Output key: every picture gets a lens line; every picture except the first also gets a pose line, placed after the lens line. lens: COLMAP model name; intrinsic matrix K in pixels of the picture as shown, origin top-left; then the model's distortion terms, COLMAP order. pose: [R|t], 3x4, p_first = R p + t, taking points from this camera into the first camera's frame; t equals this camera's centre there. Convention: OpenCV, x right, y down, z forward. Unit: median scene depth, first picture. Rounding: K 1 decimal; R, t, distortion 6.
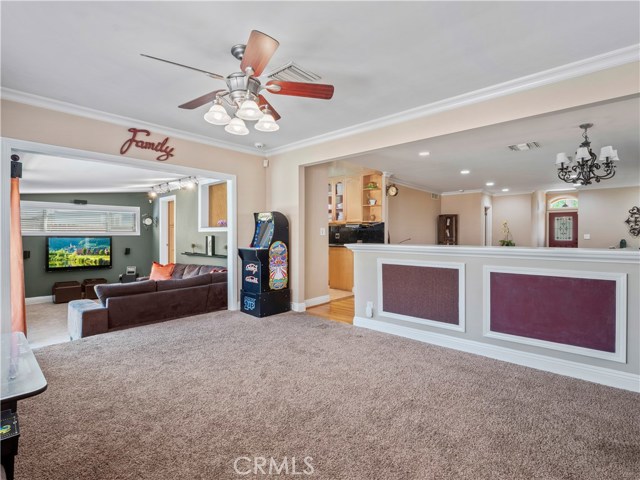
lens RADIAL K [[318.9, 0, 308.3], [0, 318.9, 237.9], [0, 0, 1]] dist [-0.017089, -0.000417]
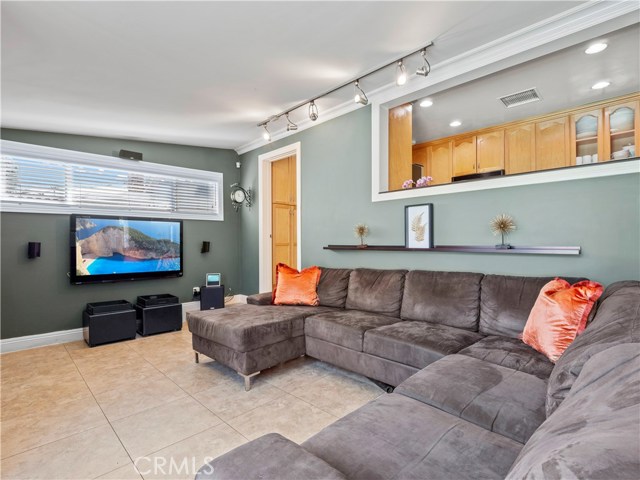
lens RADIAL K [[318.9, 0, 303.3], [0, 318.9, 245.2], [0, 0, 1]] dist [-0.017089, -0.000417]
pose [[0.998145, -0.004103, -0.060749, -0.581663], [0.004134, 0.999991, 0.000392, 0.064142], [0.060746, -0.000643, 0.998153, 0.699757]]
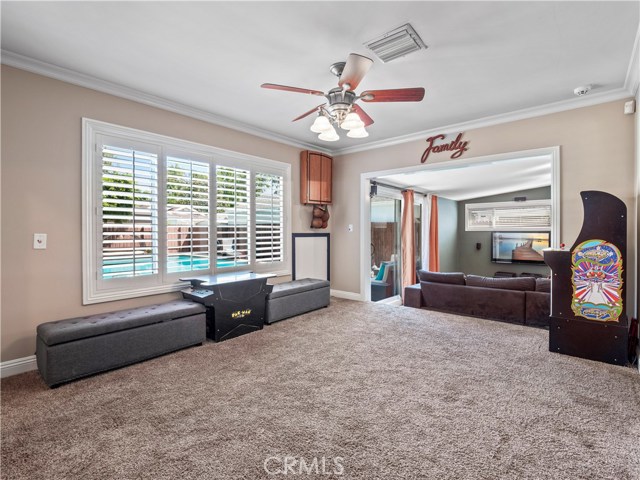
lens RADIAL K [[318.9, 0, 321.7], [0, 318.9, 234.8], [0, 0, 1]] dist [-0.017089, -0.000417]
pose [[0.020356, 0.010740, -0.999735, 0.484380], [-0.006600, 0.999922, 0.010608, -0.002049], [0.999771, 0.006382, 0.020426, 0.472002]]
